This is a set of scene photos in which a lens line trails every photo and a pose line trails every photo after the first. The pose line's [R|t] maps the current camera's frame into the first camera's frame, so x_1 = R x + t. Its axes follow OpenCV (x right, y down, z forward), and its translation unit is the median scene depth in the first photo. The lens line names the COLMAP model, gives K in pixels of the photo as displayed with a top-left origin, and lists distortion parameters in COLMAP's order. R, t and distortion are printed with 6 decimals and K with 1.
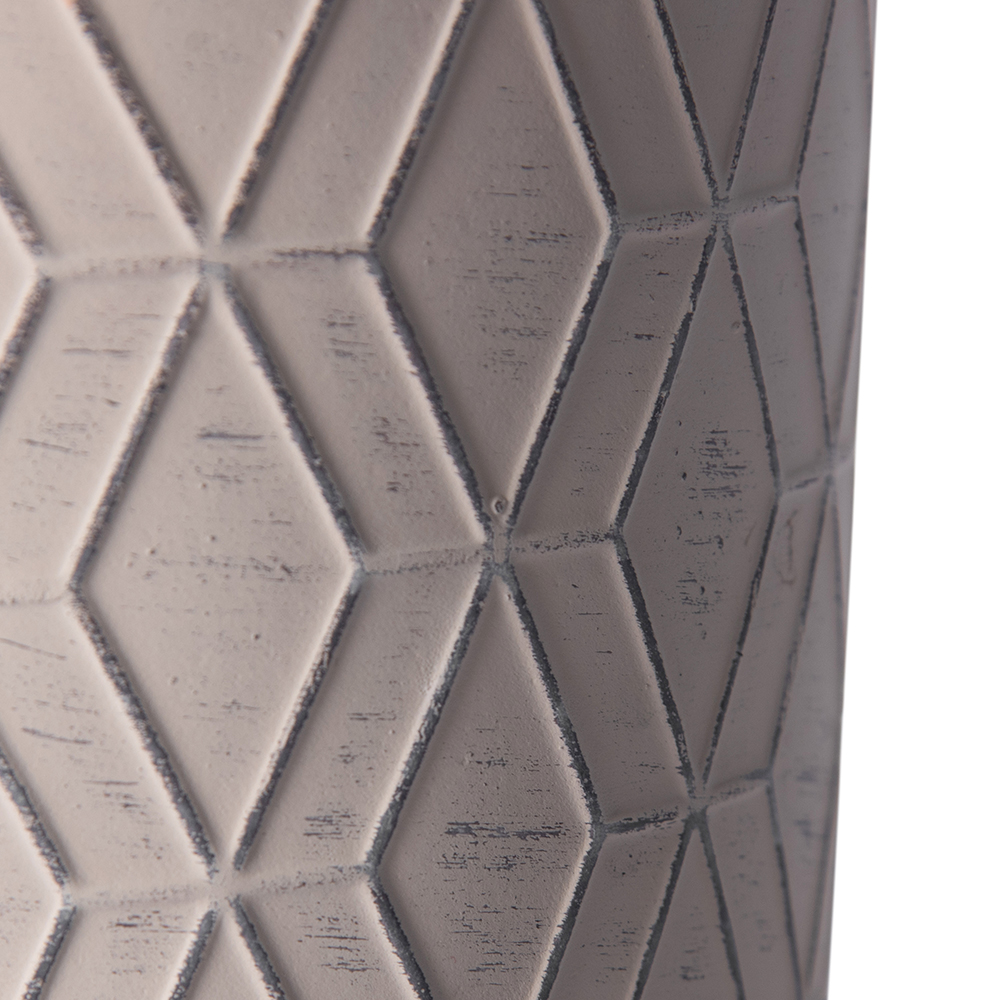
lens RADIAL K [[4998.7, 0, 495.9], [0, 4998.7, 498.4], [0, 0, 1]] dist [0.173296, 0.000000]
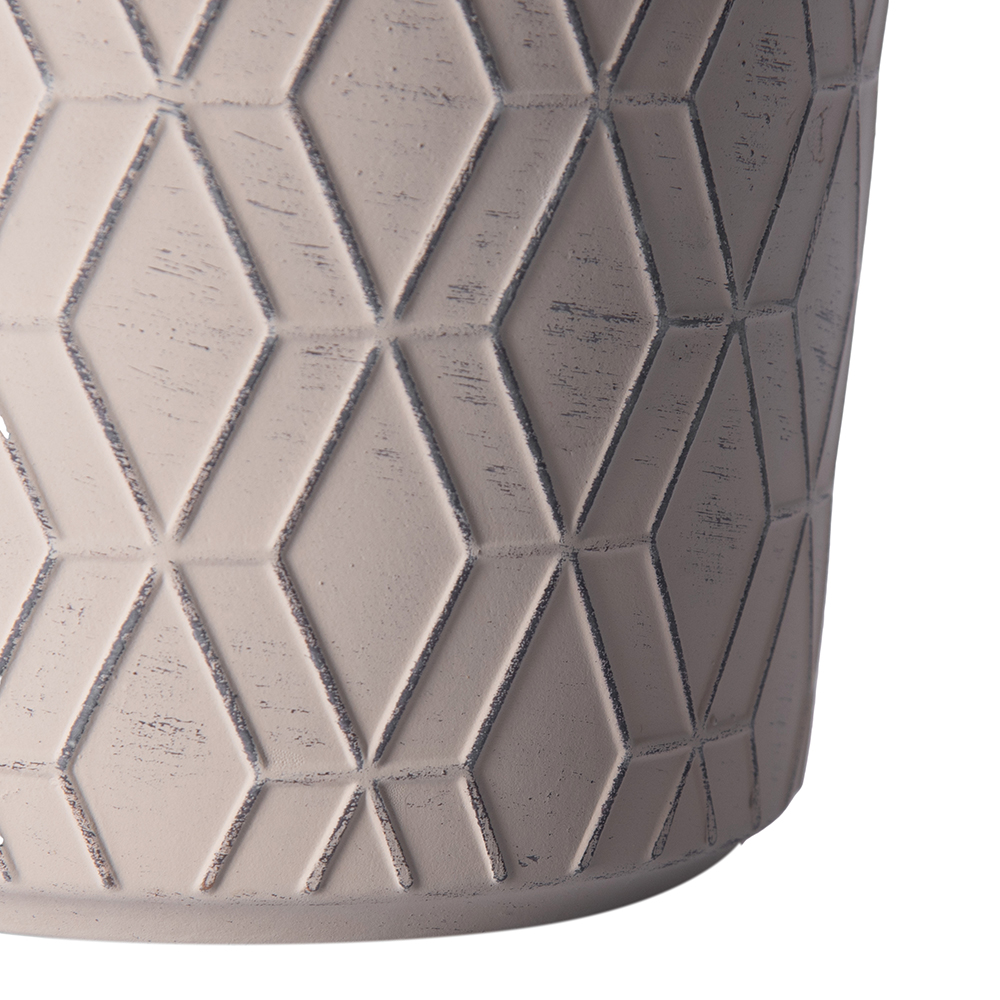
lens RADIAL K [[4998.7, 0, 504.3], [0, 4998.7, 502.4], [0, 0, 1]] dist [0.173296, 0.000000]
pose [[0.998051, 0.060013, -0.017116, 0.003805], [-0.059959, 0.998194, 0.003650, 0.115924], [0.017305, -0.002616, 0.999847, -0.356259]]
